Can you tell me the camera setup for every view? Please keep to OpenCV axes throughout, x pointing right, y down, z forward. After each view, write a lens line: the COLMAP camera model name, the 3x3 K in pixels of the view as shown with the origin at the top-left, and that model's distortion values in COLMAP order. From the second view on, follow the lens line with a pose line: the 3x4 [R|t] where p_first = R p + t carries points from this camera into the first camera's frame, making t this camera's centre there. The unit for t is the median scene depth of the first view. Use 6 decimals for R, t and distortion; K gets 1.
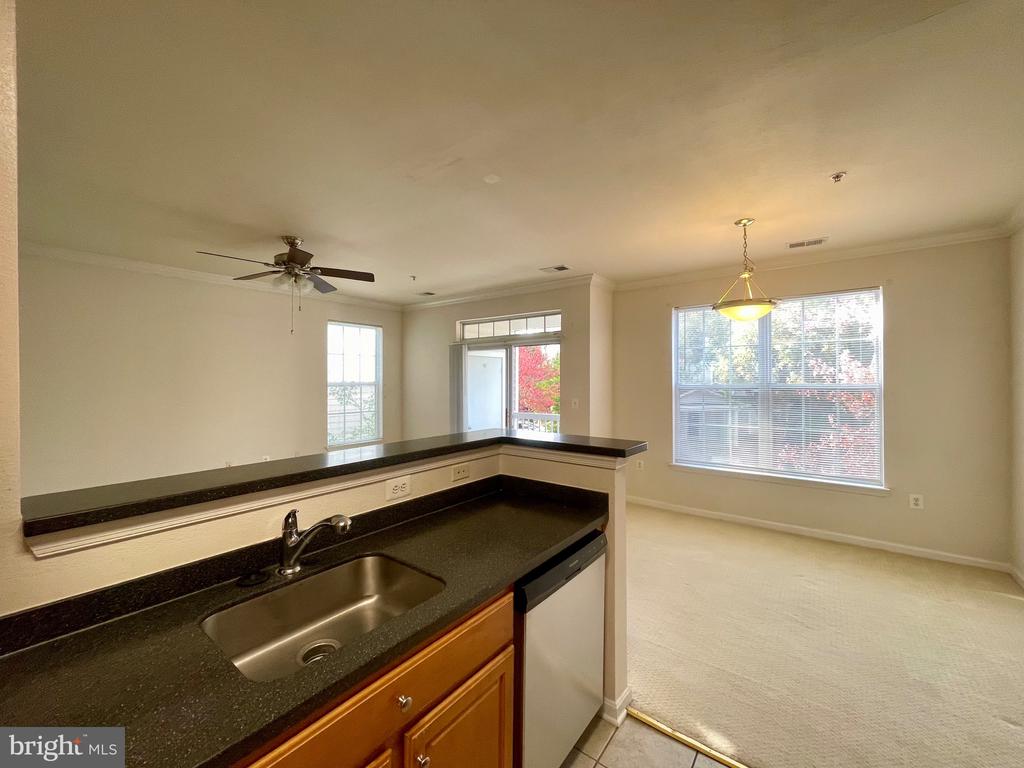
lens RADIAL K [[411.1, 0, 511.1], [0, 411.1, 380.5], [0, 0, 1]] dist [-0.008067, 0.000387]
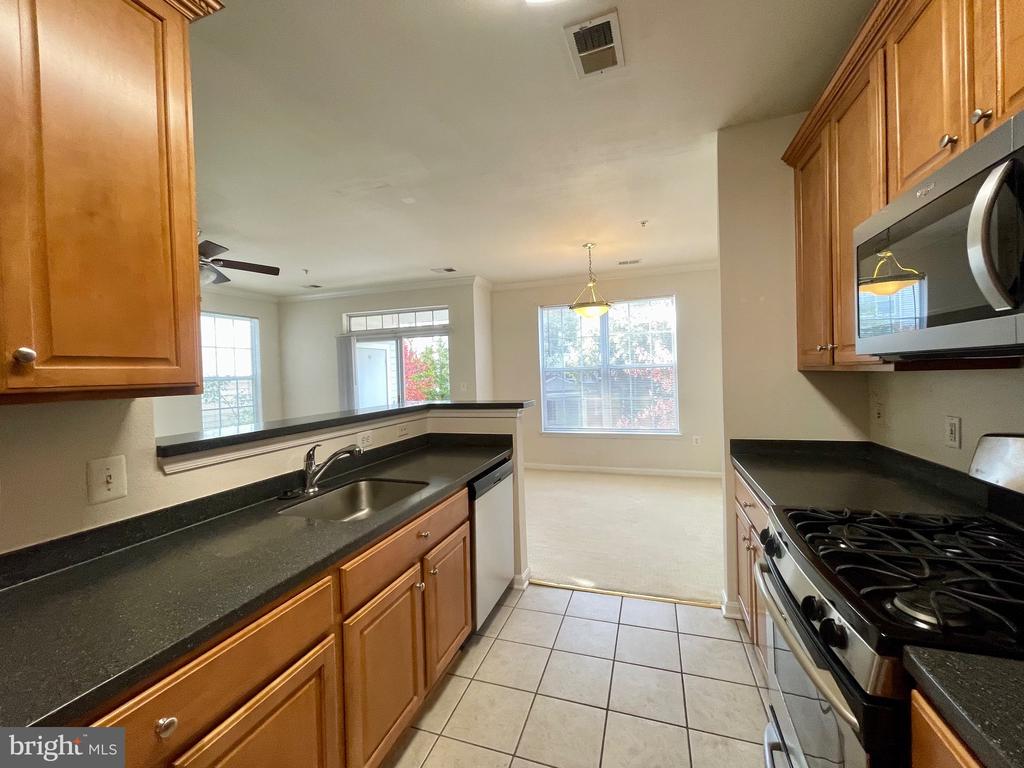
lens RADIAL K [[411.1, 0, 511.1], [0, 411.1, 380.5], [0, 0, 1]] dist [-0.008067, 0.000387]
pose [[0.946873, -0.034293, 0.319773, -0.101075], [0.030234, 0.999387, 0.017648, 0.025751], [-0.320182, -0.007043, 0.947330, -0.168935]]
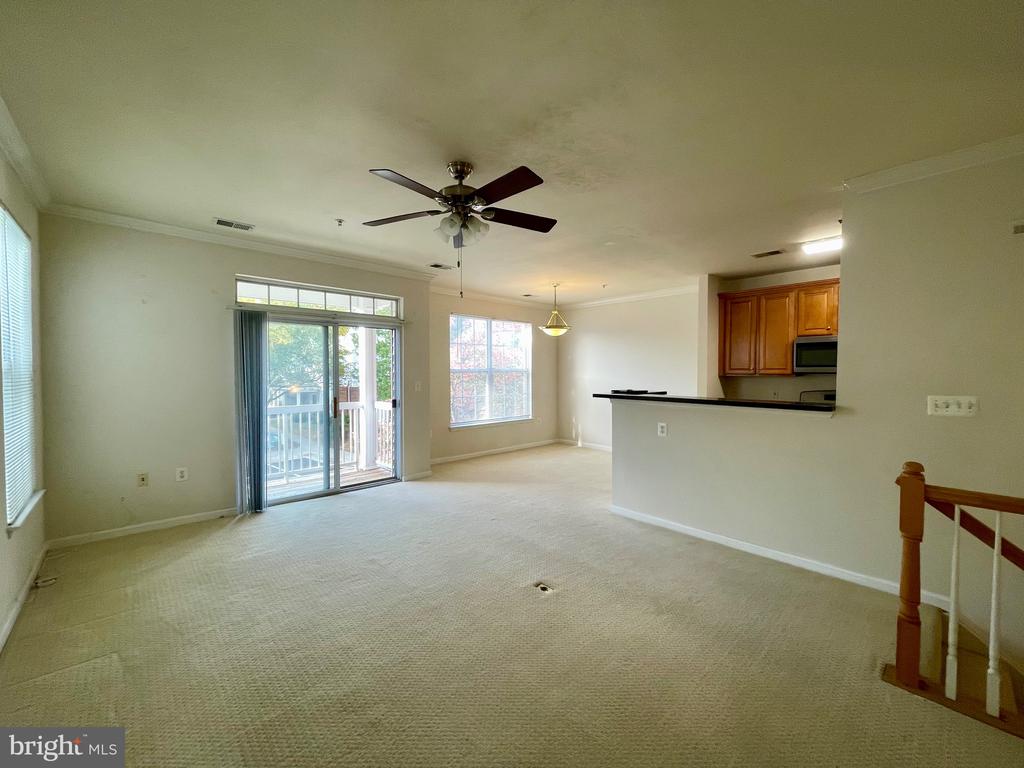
lens RADIAL K [[411.1, 0, 511.1], [0, 411.1, 380.5], [0, 0, 1]] dist [-0.008067, 0.000387]
pose [[0.170421, -0.029274, 0.984936, -1.066894], [-0.008282, 0.999481, 0.031140, 0.004139], [-0.985337, -0.013464, 0.170090, 0.674143]]
